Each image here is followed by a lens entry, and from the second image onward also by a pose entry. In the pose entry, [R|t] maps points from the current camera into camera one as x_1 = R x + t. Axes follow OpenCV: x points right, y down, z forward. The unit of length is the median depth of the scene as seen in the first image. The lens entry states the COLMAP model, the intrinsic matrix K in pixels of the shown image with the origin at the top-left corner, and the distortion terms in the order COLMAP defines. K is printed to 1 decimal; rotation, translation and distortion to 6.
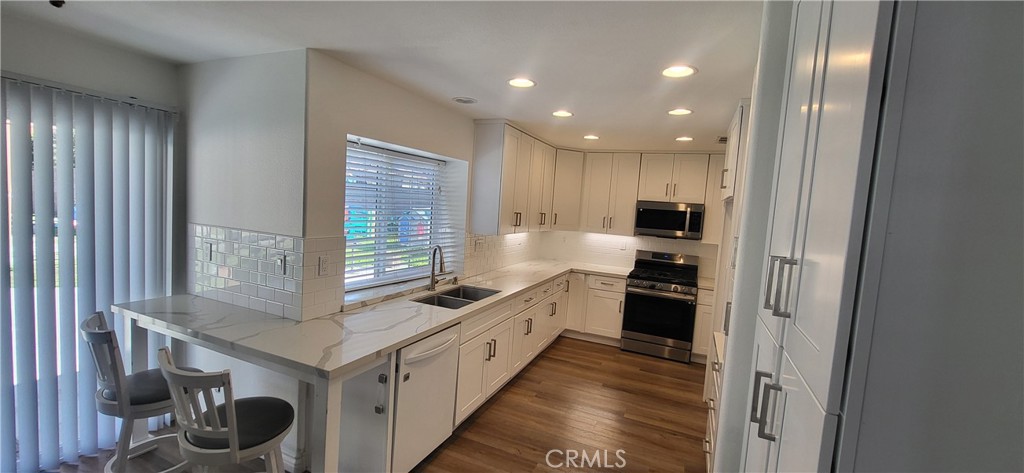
lens RADIAL K [[404.1, 0, 512.9], [0, 404.1, 236.0], [0, 0, 1]] dist [-0.001311, 0.000561]
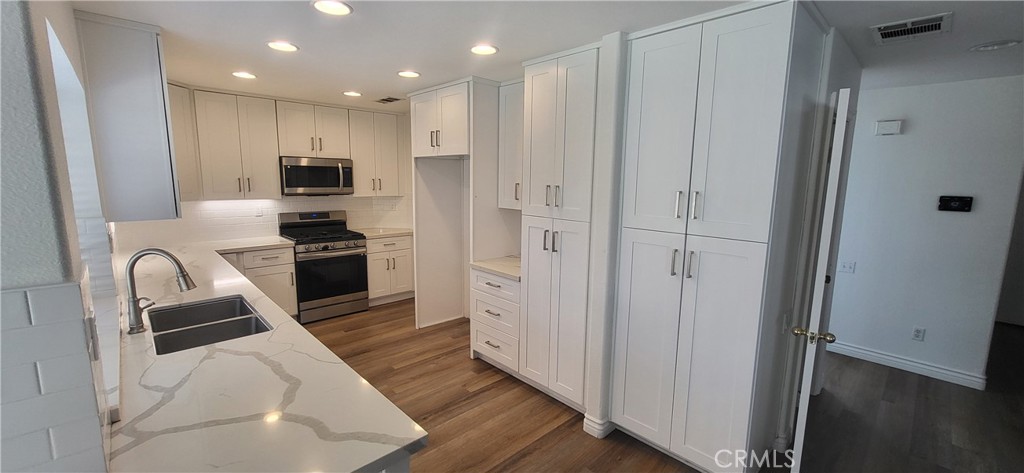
lens RADIAL K [[404.1, 0, 510.4], [0, 404.1, 236.1], [0, 0, 1]] dist [-0.001311, 0.000561]
pose [[0.384522, -0.197650, 0.901708, -0.343960], [0.086258, 0.980228, 0.178078, -0.034941], [-0.919077, 0.009304, 0.393969, 0.222675]]
